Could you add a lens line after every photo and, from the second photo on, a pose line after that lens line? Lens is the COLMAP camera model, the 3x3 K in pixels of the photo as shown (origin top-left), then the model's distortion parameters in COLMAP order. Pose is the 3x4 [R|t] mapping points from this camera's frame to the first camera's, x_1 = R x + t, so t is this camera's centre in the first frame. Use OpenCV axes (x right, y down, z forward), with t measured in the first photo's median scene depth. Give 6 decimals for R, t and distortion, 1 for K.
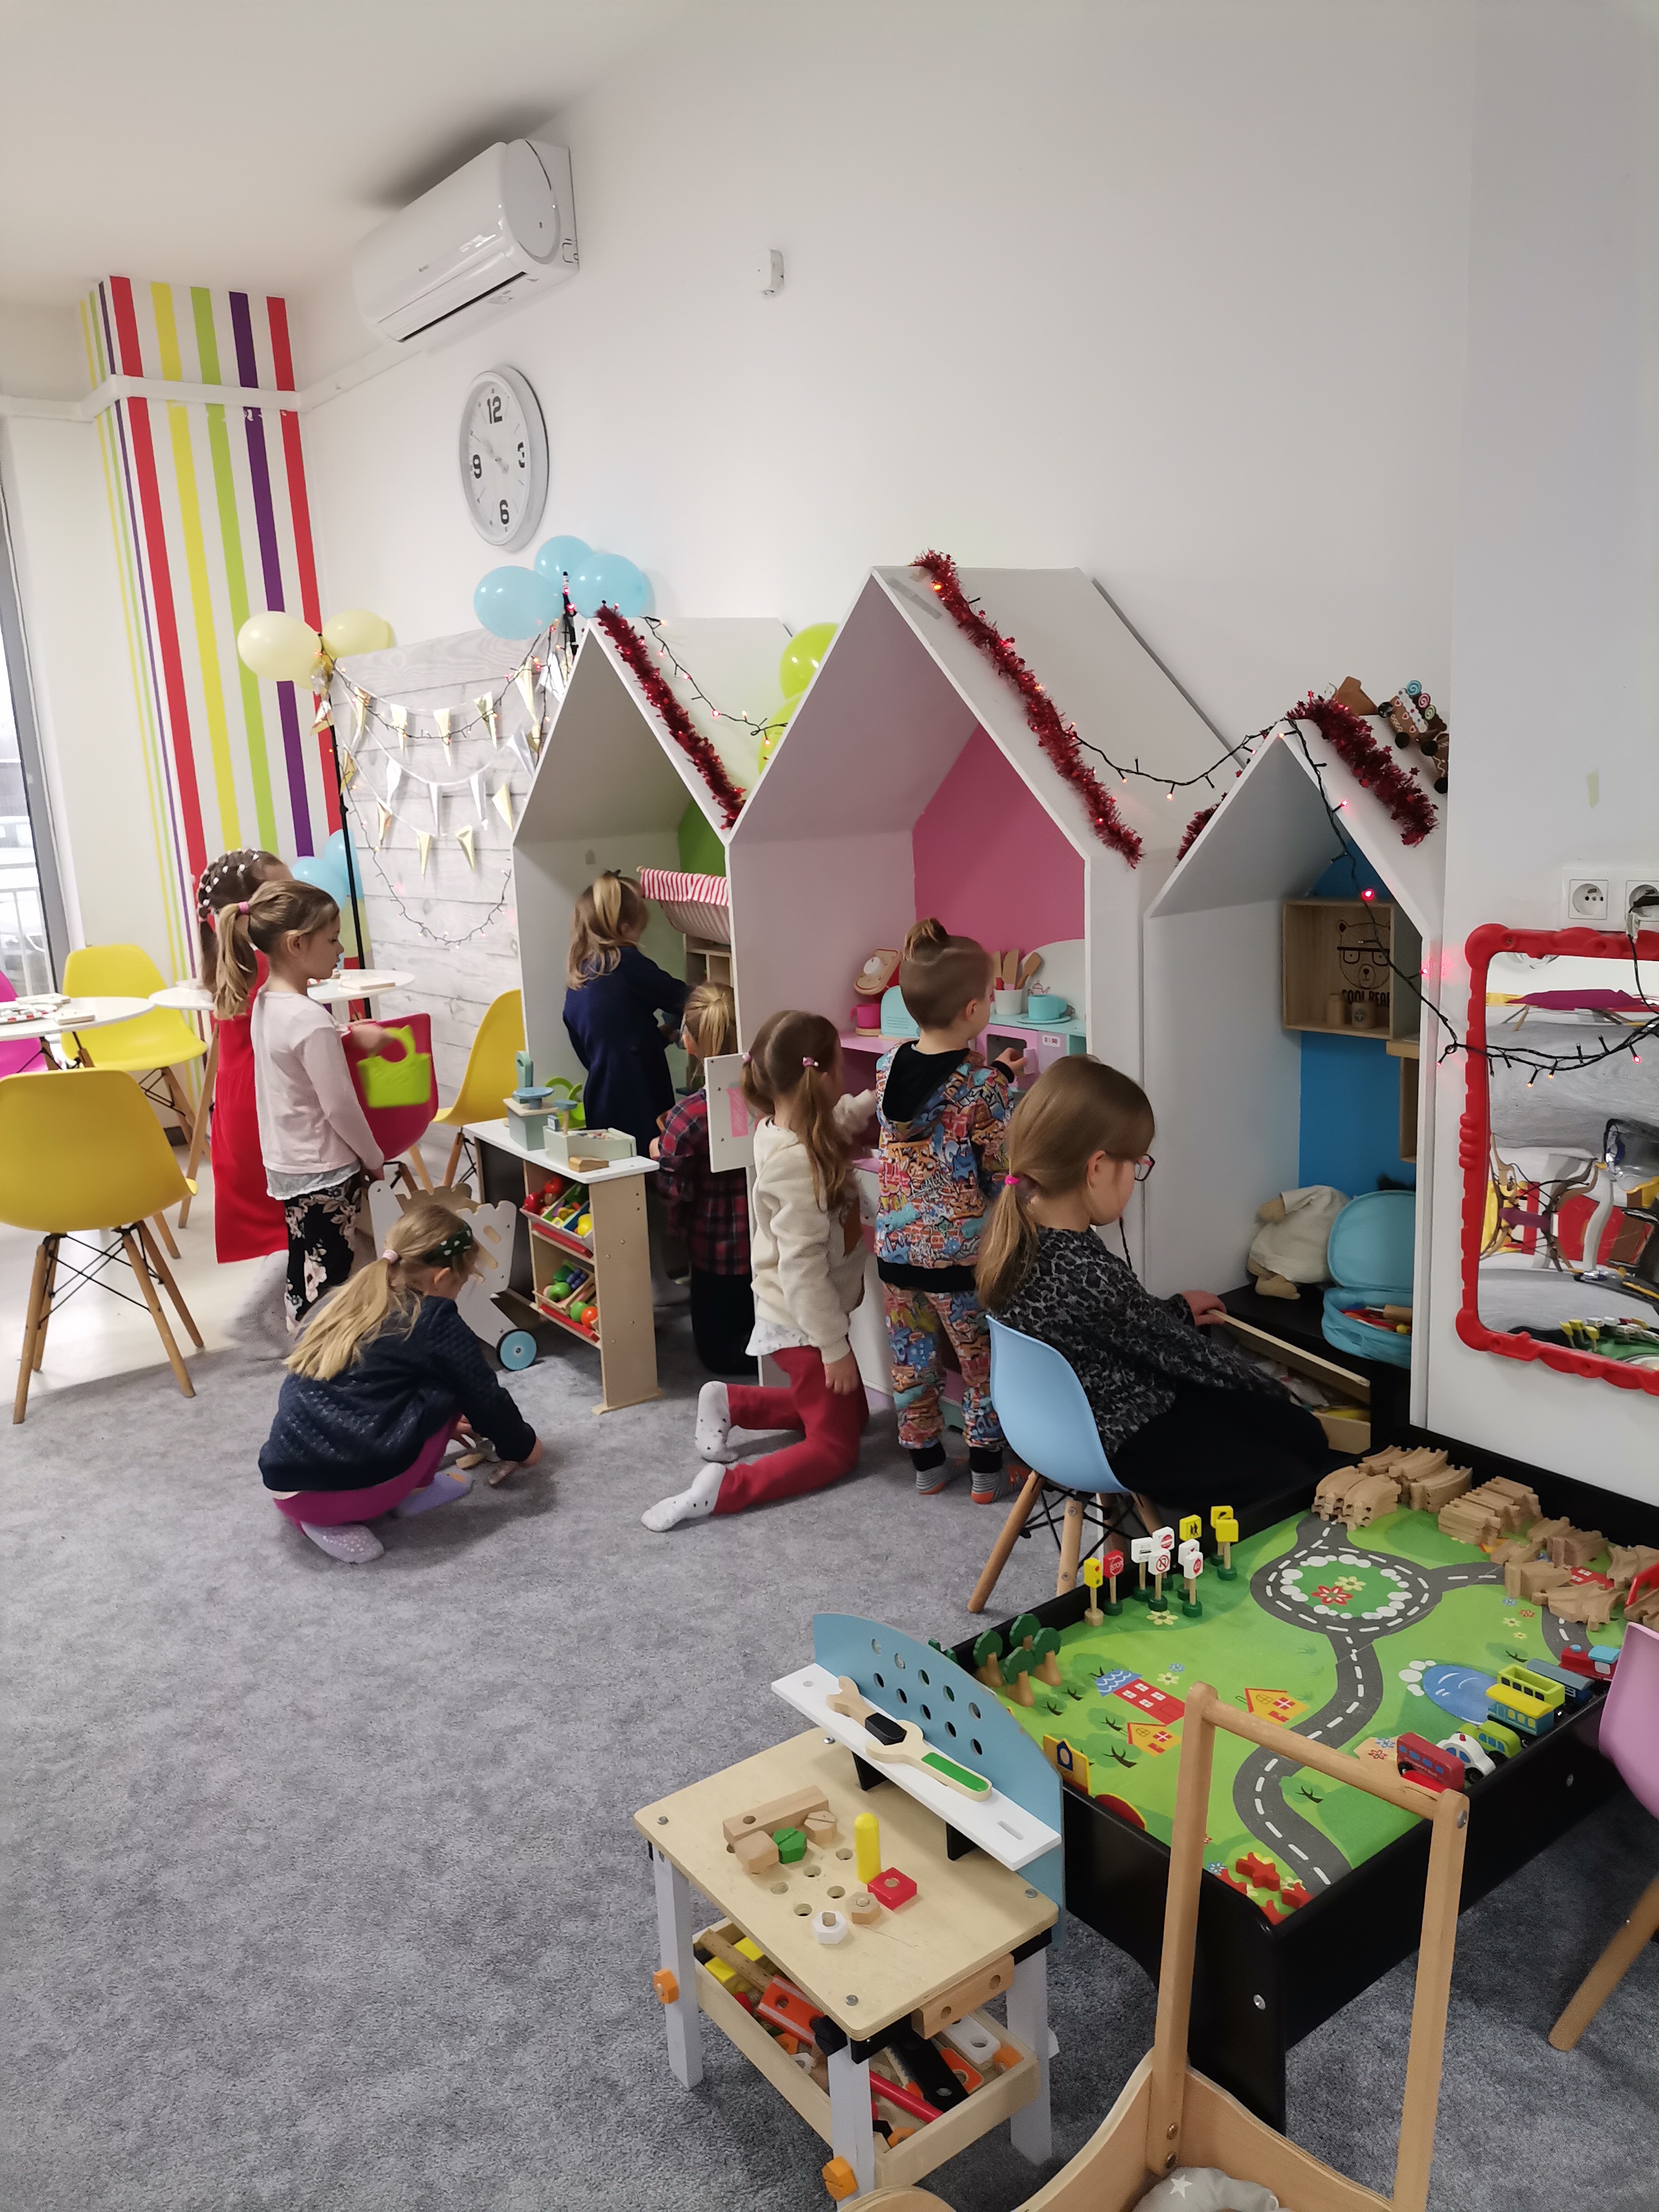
lens RADIAL K [[1644.0, 0, 829.5], [0, 1644.0, 1106.0], [0, 0, 1]] dist [0.004827, 0.006657]
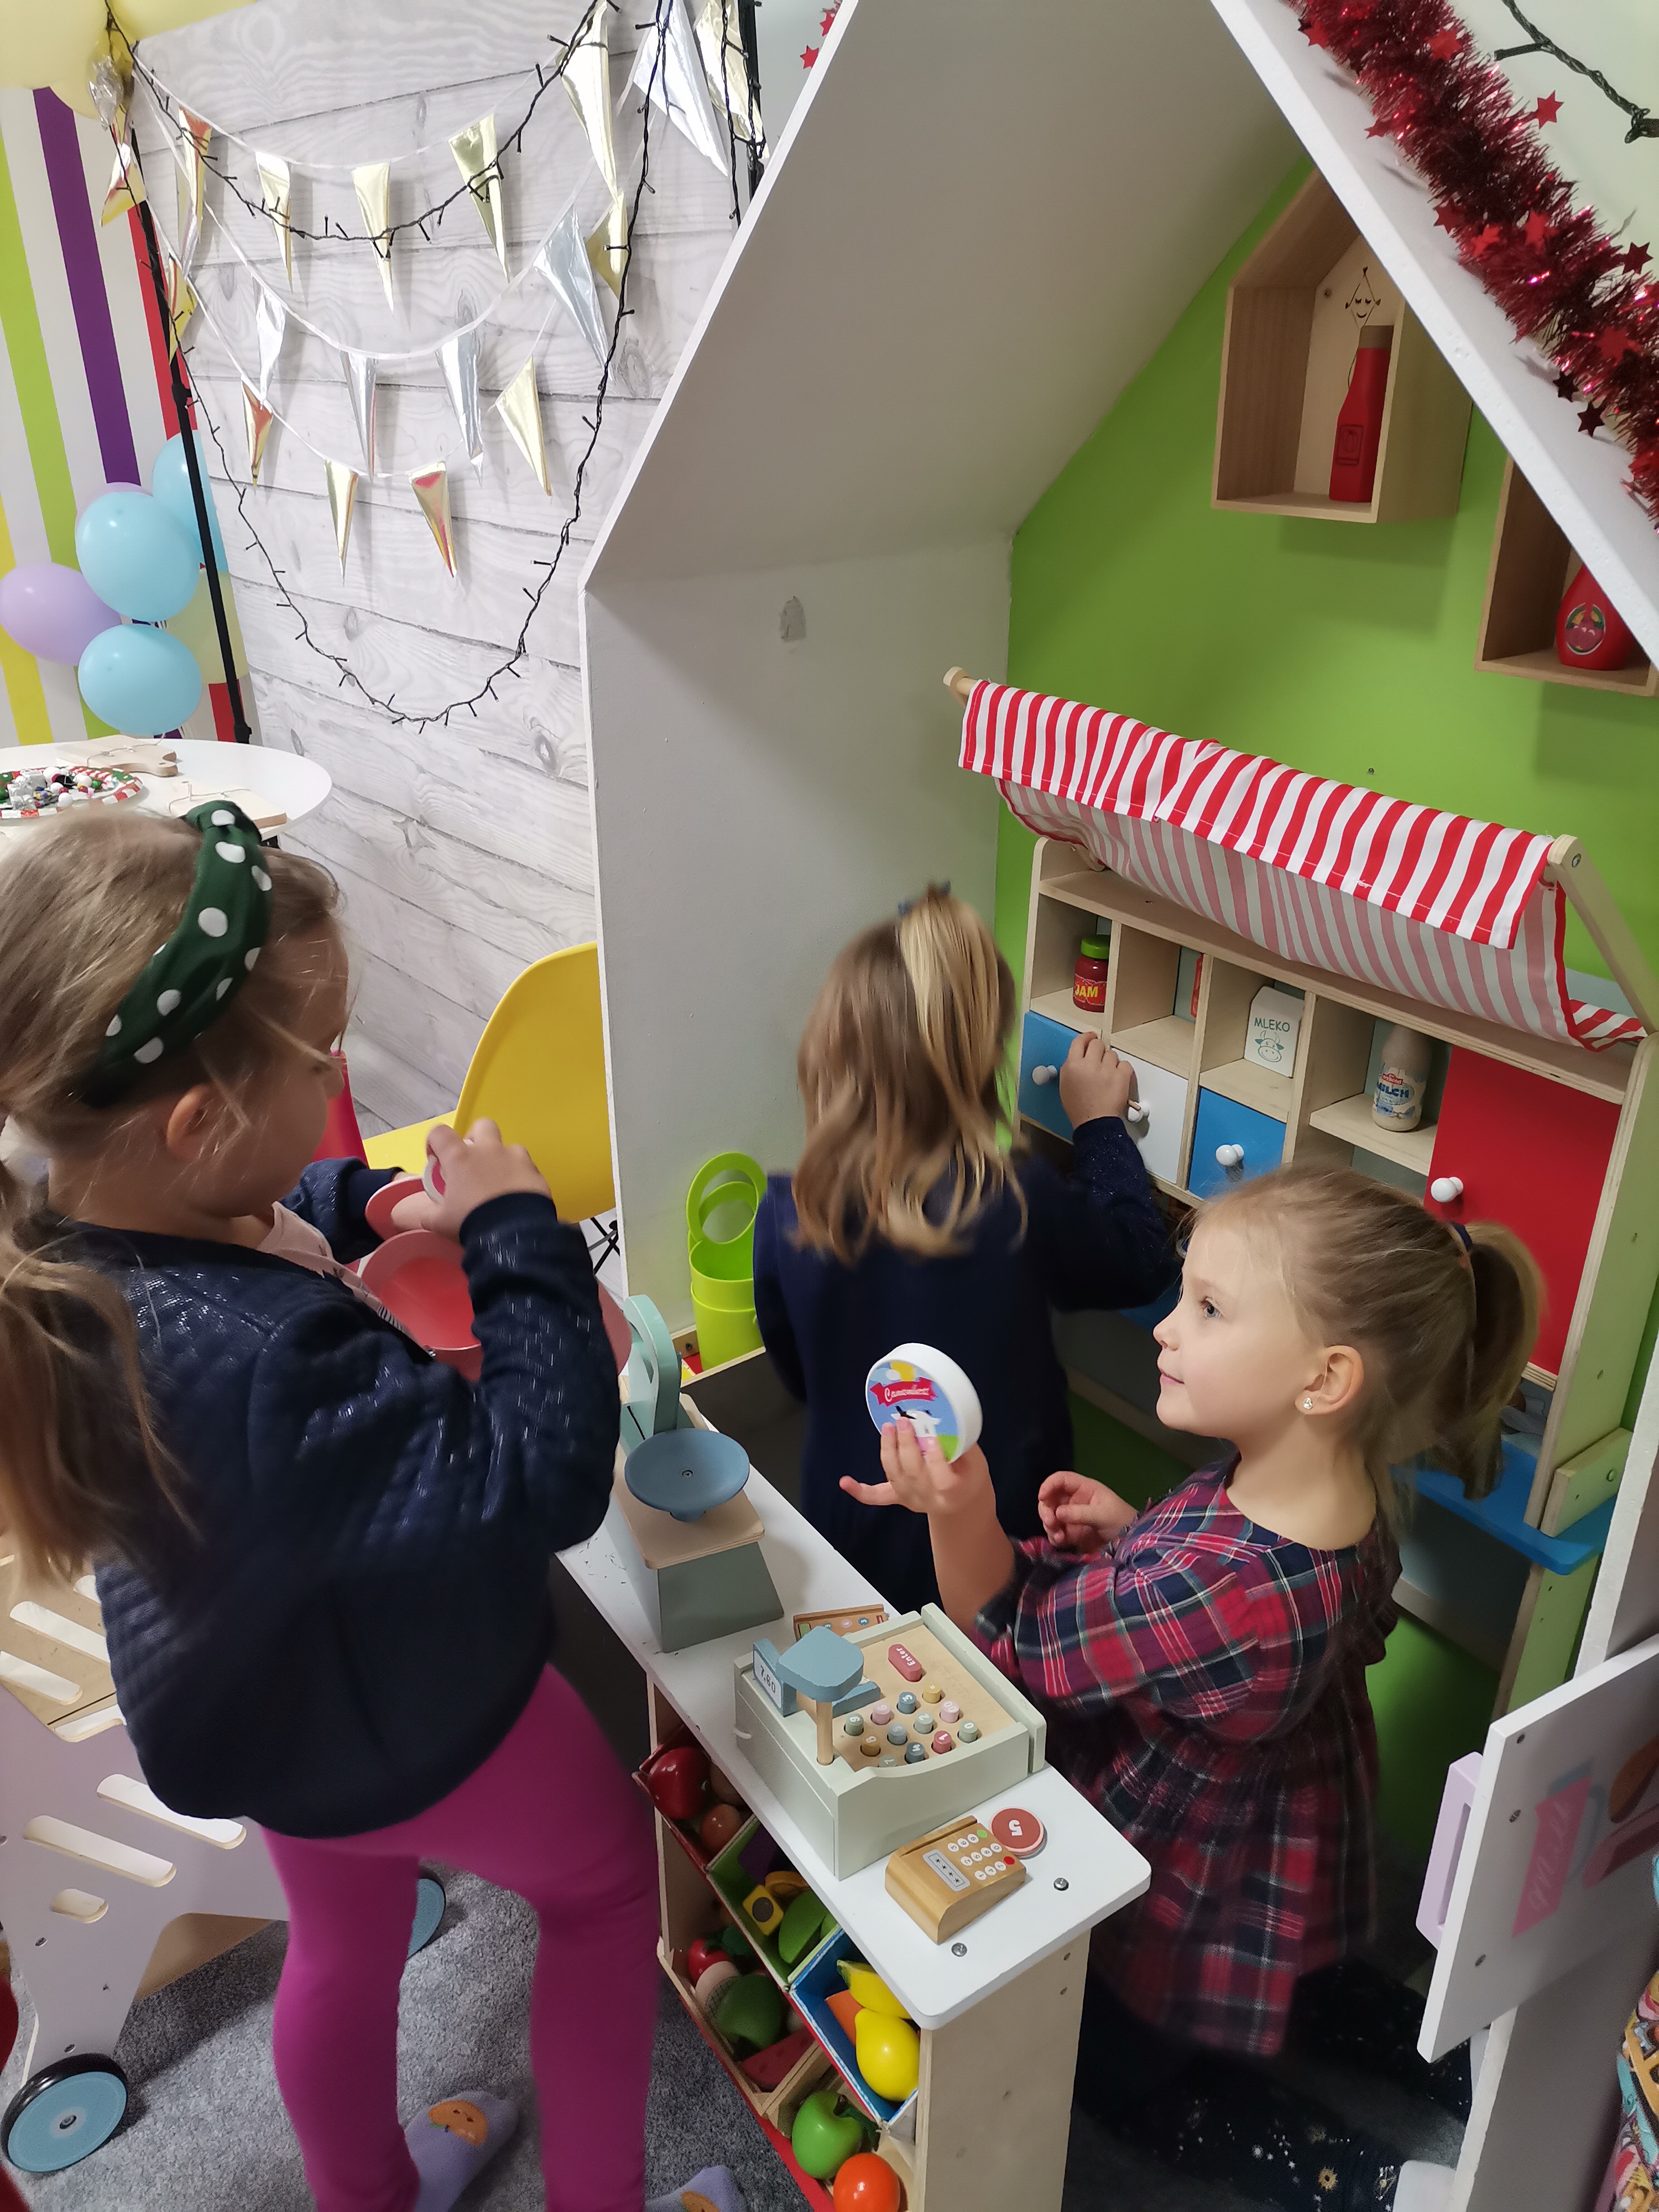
lens RADIAL K [[1644.0, 0, 829.5], [0, 1644.0, 1106.0], [0, 0, 1]] dist [0.004827, 0.006657]
pose [[0.998982, 0.036270, 0.026813, -0.115876], [-0.041640, 0.970085, 0.239166, -0.108566], [-0.017336, -0.240039, 0.970608, 0.508951]]
